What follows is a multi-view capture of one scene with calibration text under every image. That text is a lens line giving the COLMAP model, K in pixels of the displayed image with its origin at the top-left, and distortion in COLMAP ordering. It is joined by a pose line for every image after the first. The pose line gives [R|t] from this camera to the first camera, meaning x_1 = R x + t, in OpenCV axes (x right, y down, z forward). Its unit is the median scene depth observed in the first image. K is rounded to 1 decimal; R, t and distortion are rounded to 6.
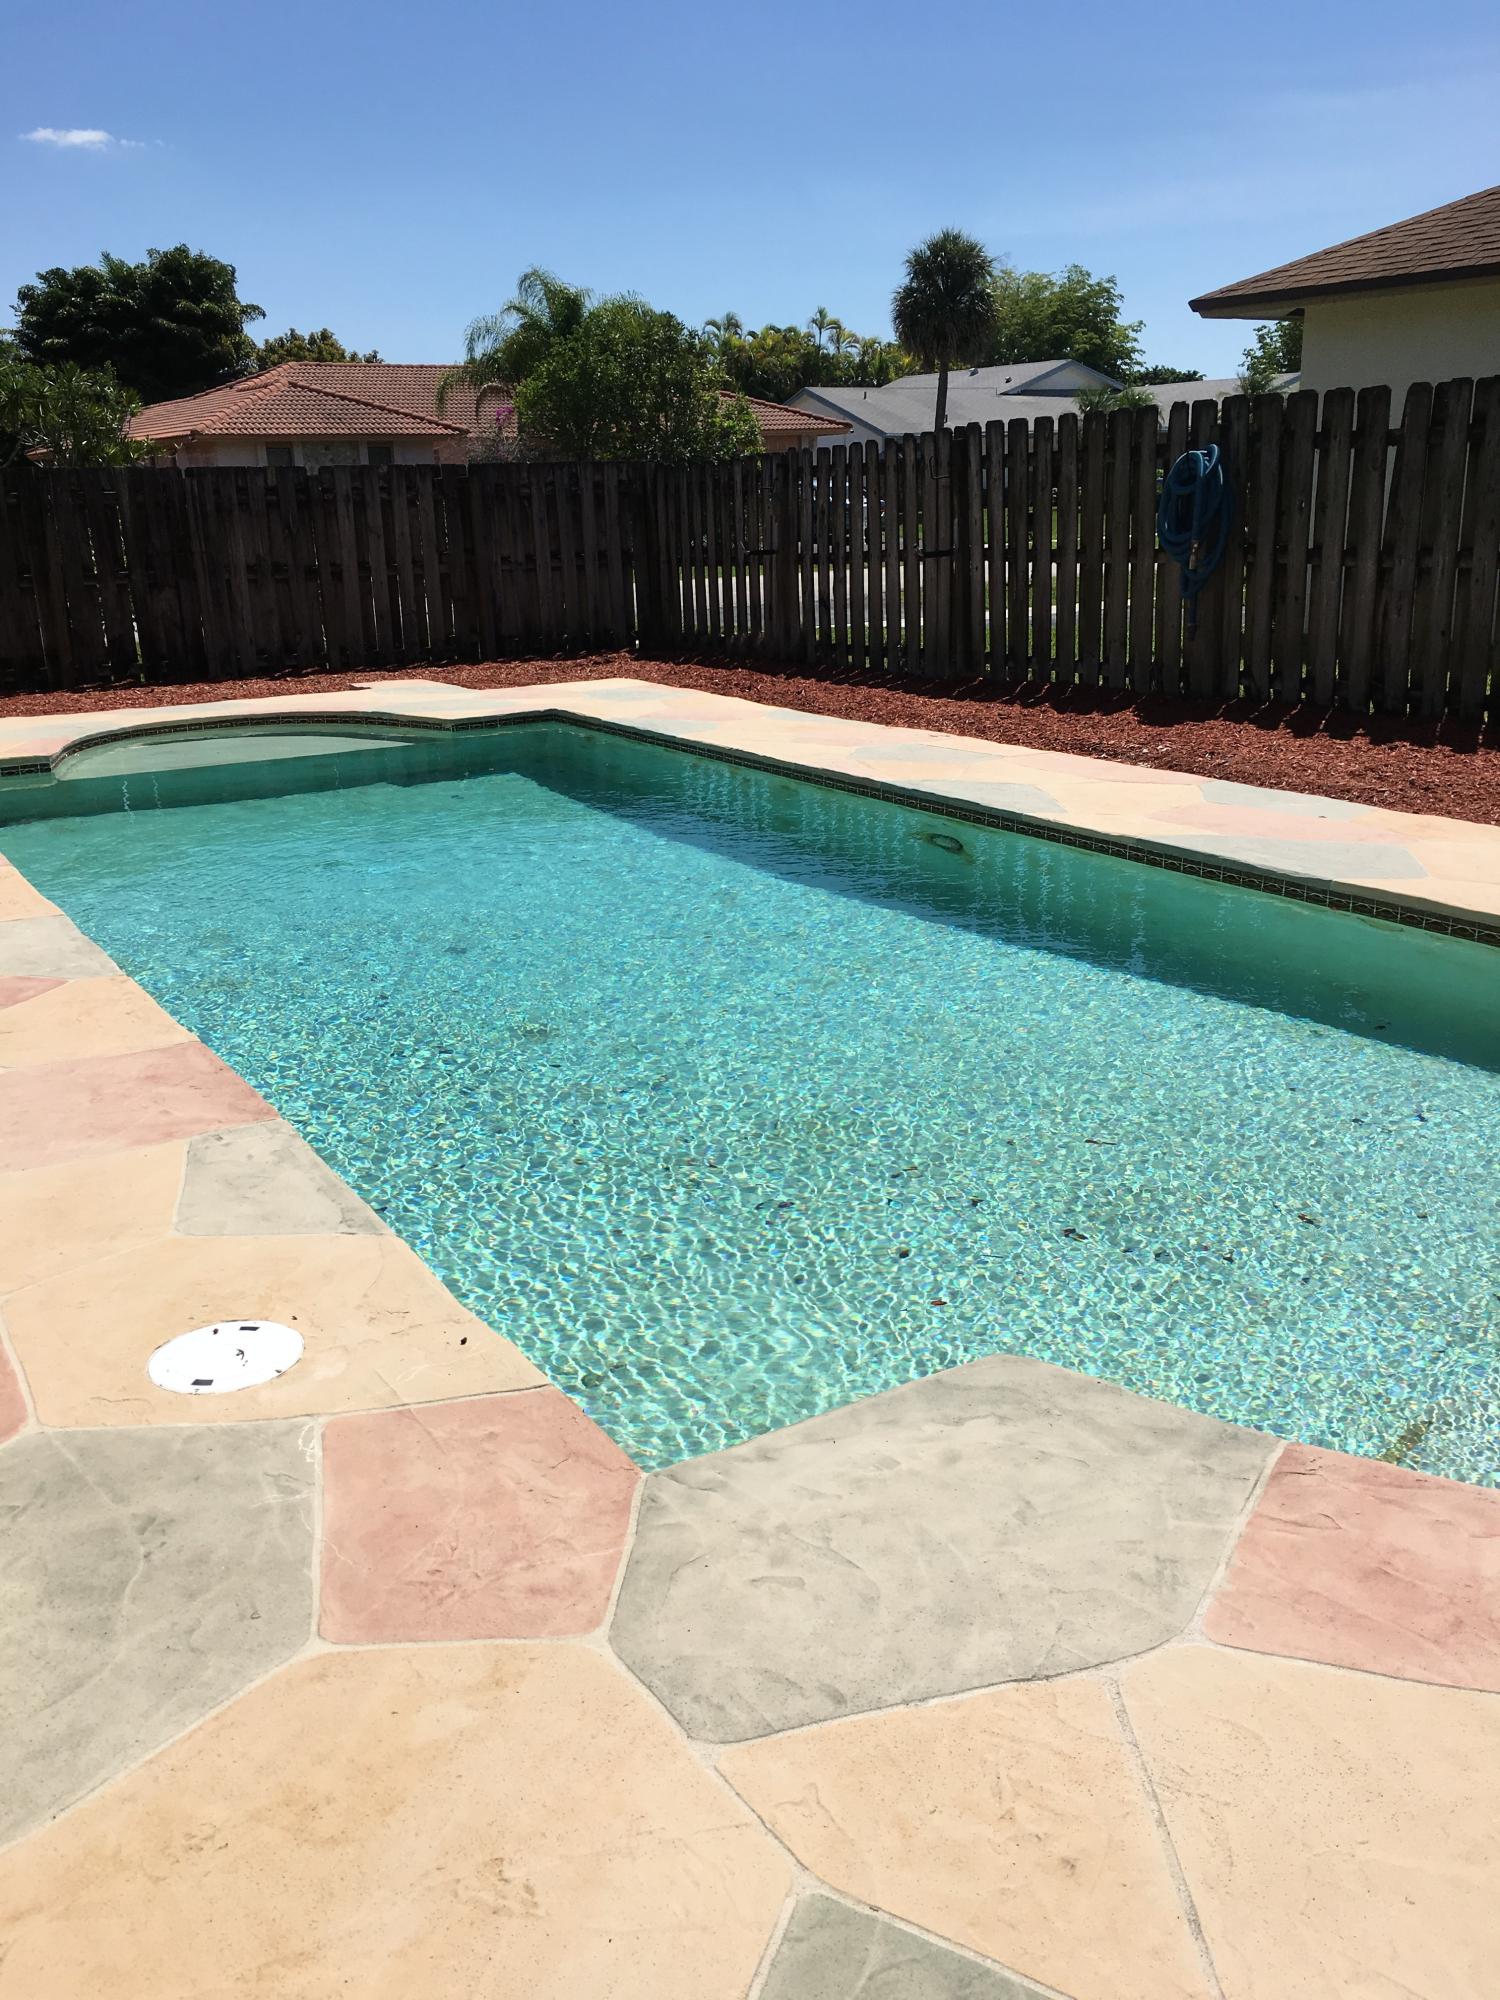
lens RADIAL K [[1701.5, 0, 751.7], [0, 1701.5, 991.8], [0, 0, 1]] dist [0.070210, -0.104106]
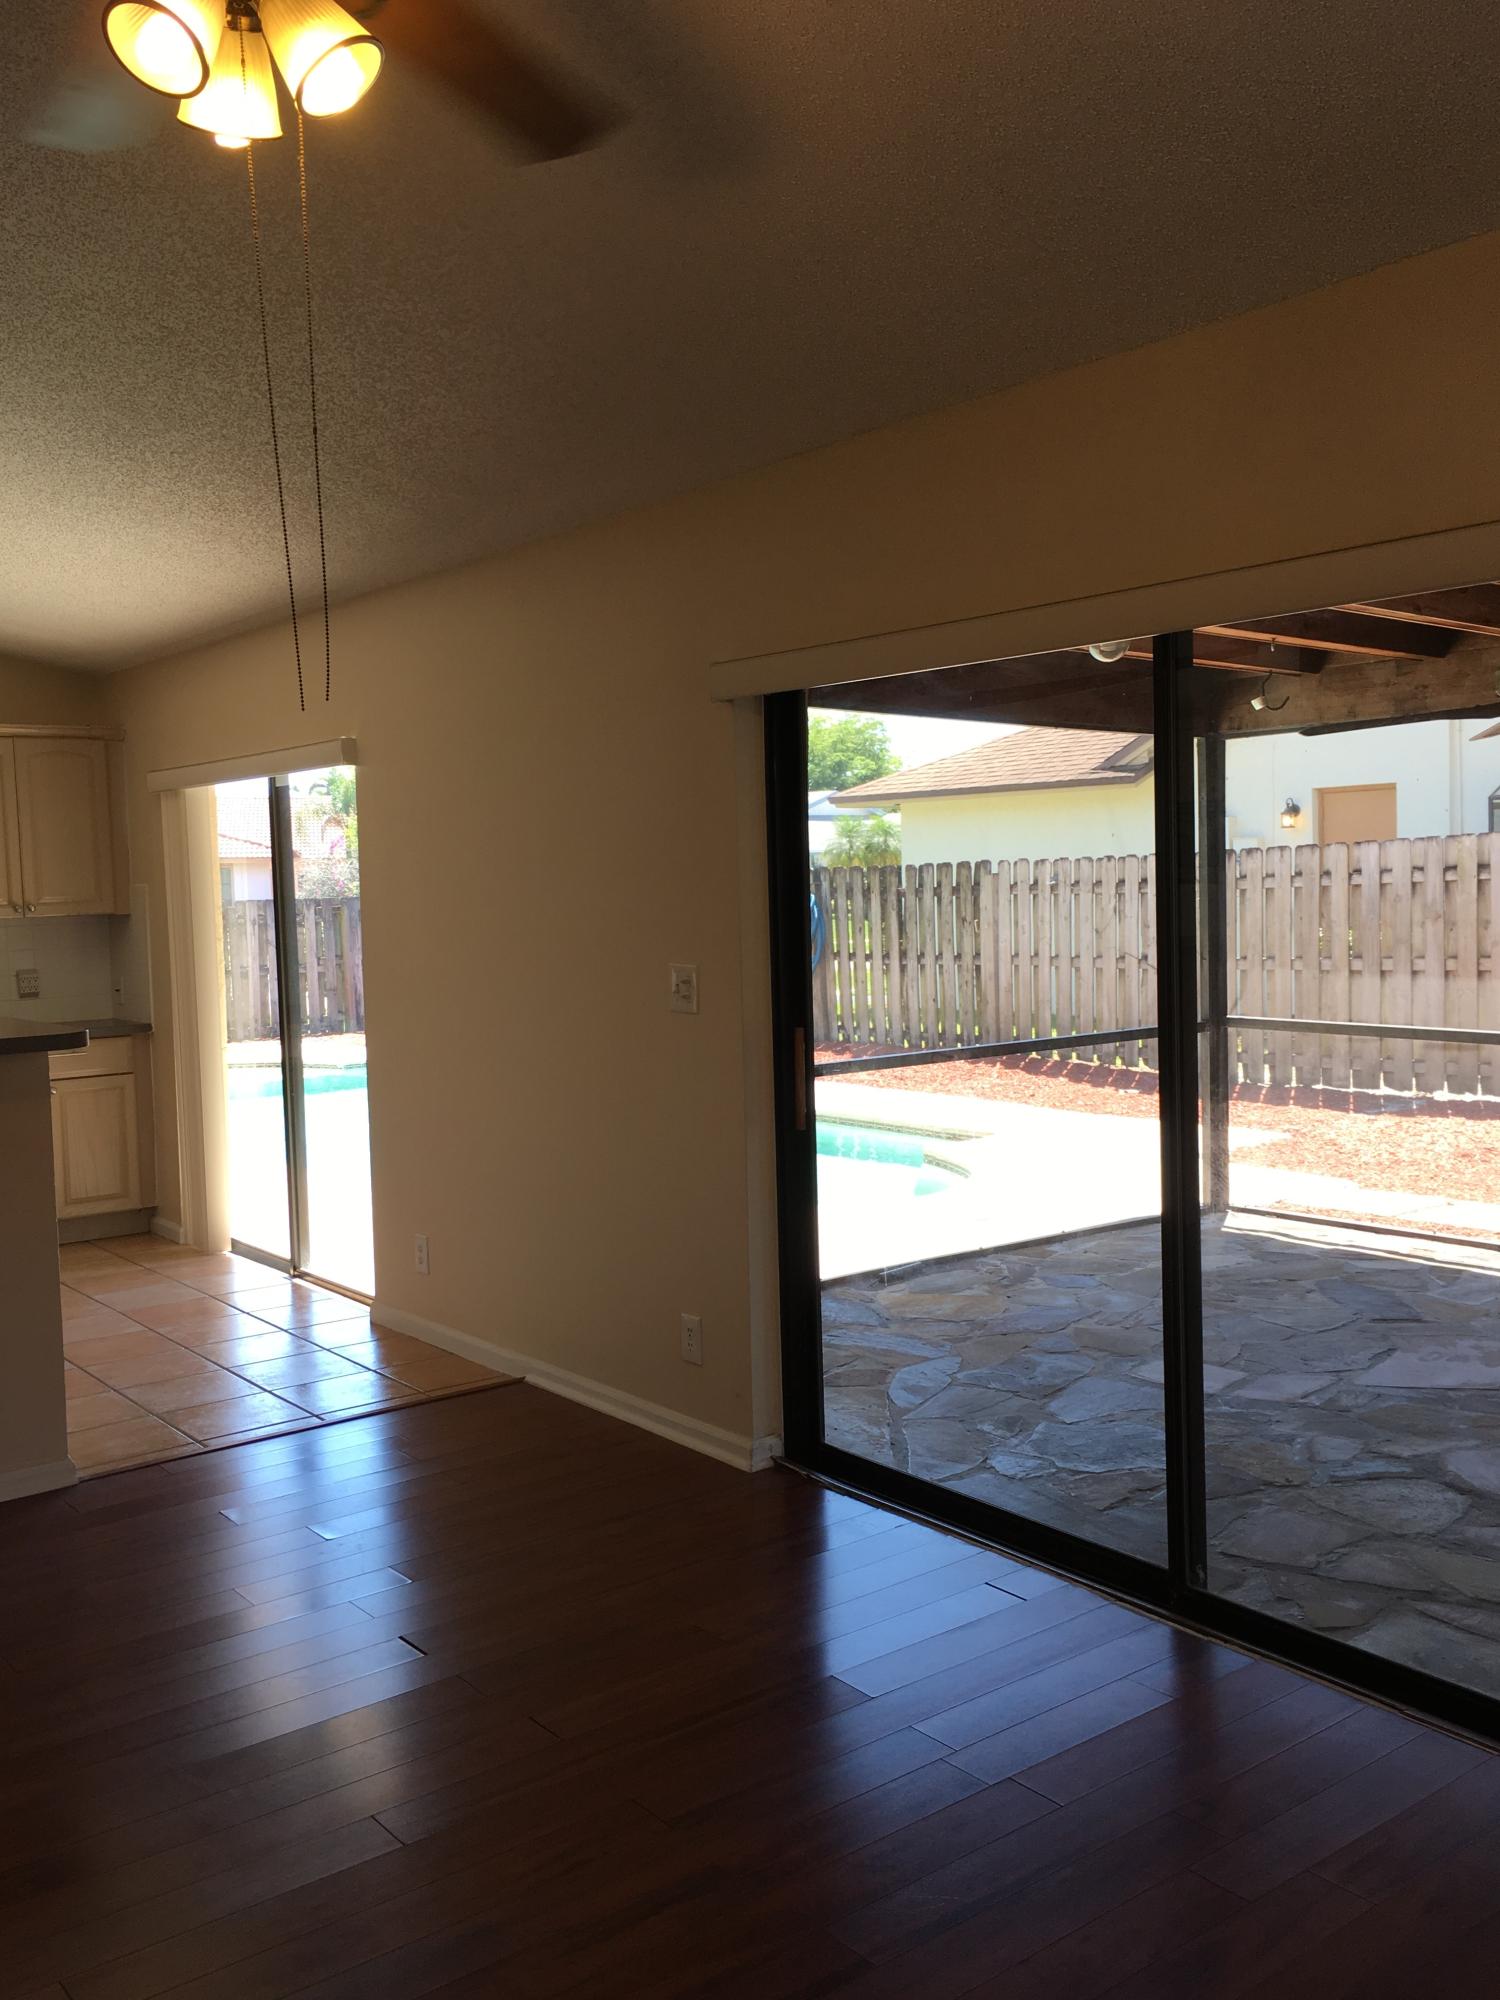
lens RADIAL K [[1775.0, 0, 747.3], [0, 1775.0, 1002.6], [0, 0, 1]] dist [0.014773, -0.000699]
pose [[0.994204, -0.007304, 0.107259, 0.012901], [0.031132, 0.974503, -0.222206, 0.120230], [-0.102902, 0.224257, 0.969082, -0.465158]]
